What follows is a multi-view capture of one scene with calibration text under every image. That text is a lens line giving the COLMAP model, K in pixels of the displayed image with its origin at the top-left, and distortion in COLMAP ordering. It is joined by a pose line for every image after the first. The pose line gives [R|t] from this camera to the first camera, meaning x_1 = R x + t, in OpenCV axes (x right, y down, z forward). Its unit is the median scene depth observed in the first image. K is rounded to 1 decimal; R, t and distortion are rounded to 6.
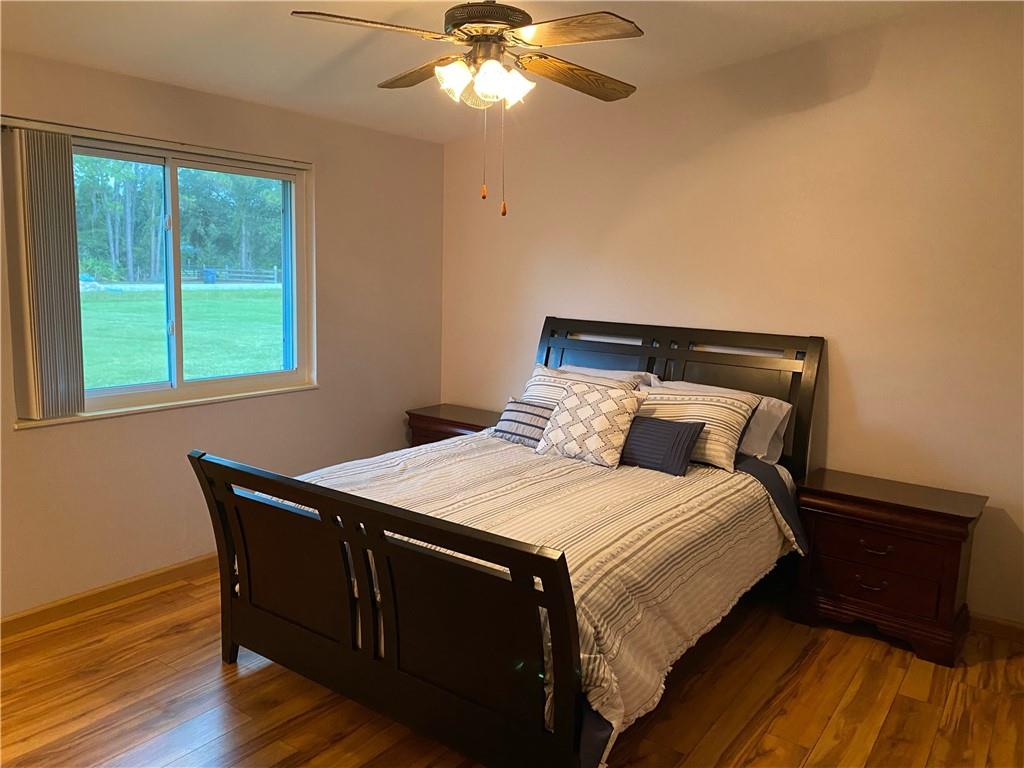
lens RADIAL K [[782.3, 0, 520.1], [0, 782.3, 383.7], [0, 0, 1]] dist [0.036630, -0.033390]
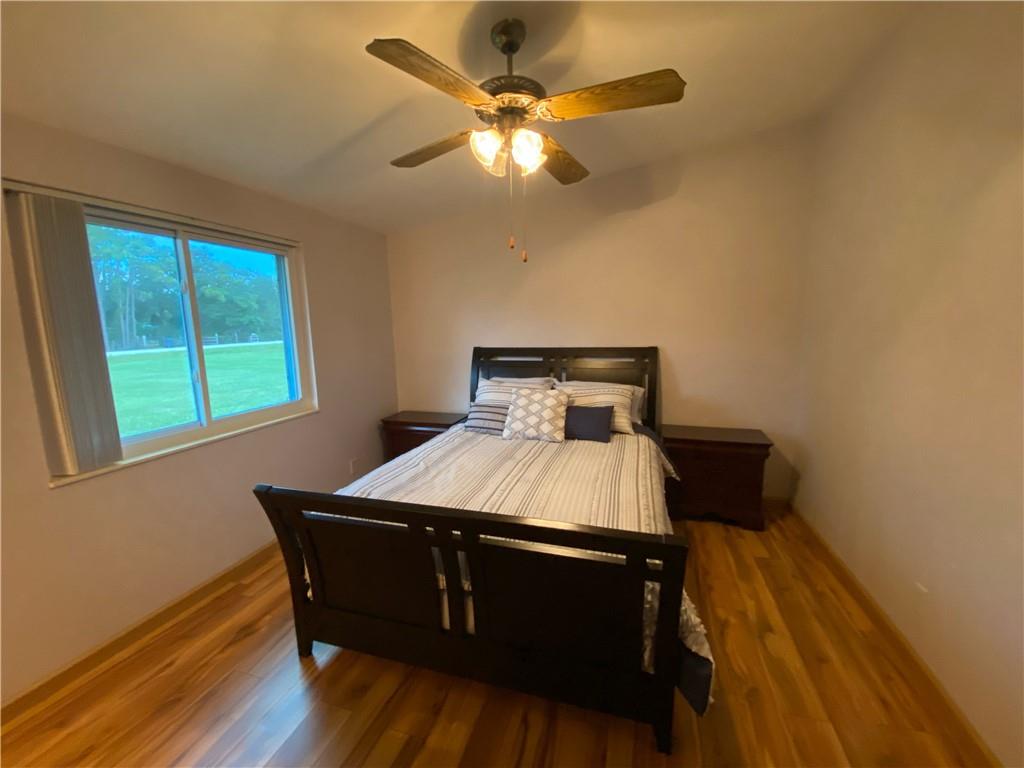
lens RADIAL K [[414.8, 0, 513.4], [0, 414.8, 389.6], [0, 0, 1]] dist [0.012897, -0.014772]
pose [[0.947700, -0.100161, 0.303038, -0.199789], [0.096613, 0.994963, 0.026715, -0.023321], [-0.304187, 0.003959, 0.952604, 0.281967]]
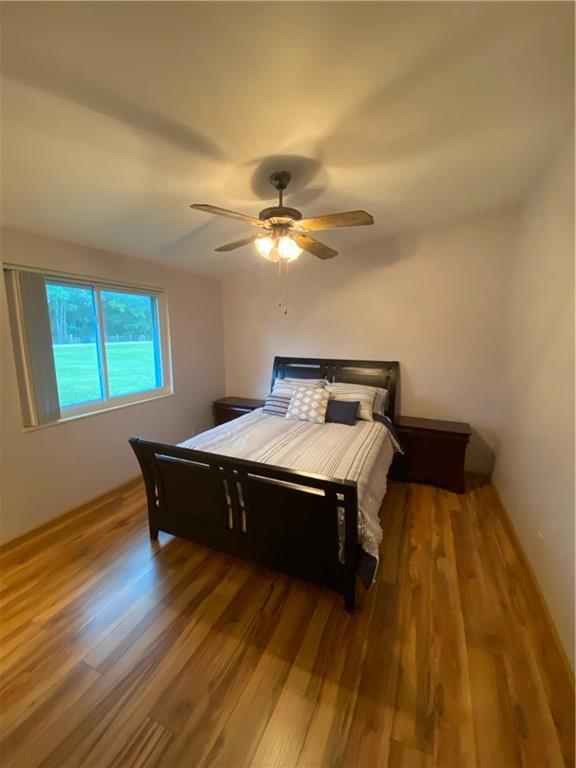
lens RADIAL K [[311.1, 0, 287.3], [0, 311.1, 384.2], [0, 0, 1]] dist [0.012897, -0.014772]
pose [[0.980236, -0.059164, 0.188779, -0.145479], [0.055167, 0.998129, 0.026363, -0.037041], [-0.189986, -0.015427, 0.981666, 0.144914]]
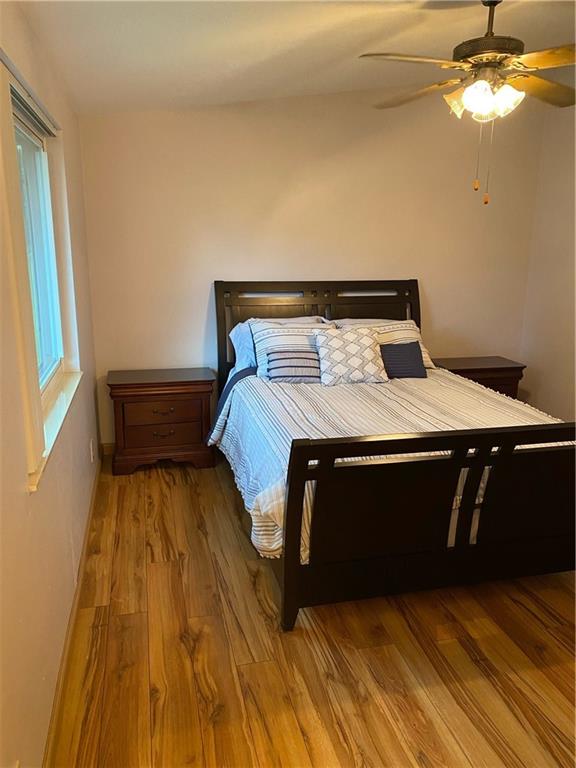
lens RADIAL K [[586.7, 0, 292.1], [0, 586.7, 369.0], [0, 0, 1]] dist [0.036630, -0.033390]
pose [[0.655126, -0.193572, 0.730301, -0.788737], [0.120818, 0.981023, 0.151647, -0.103059], [-0.745797, -0.011115, 0.666080, 0.415941]]
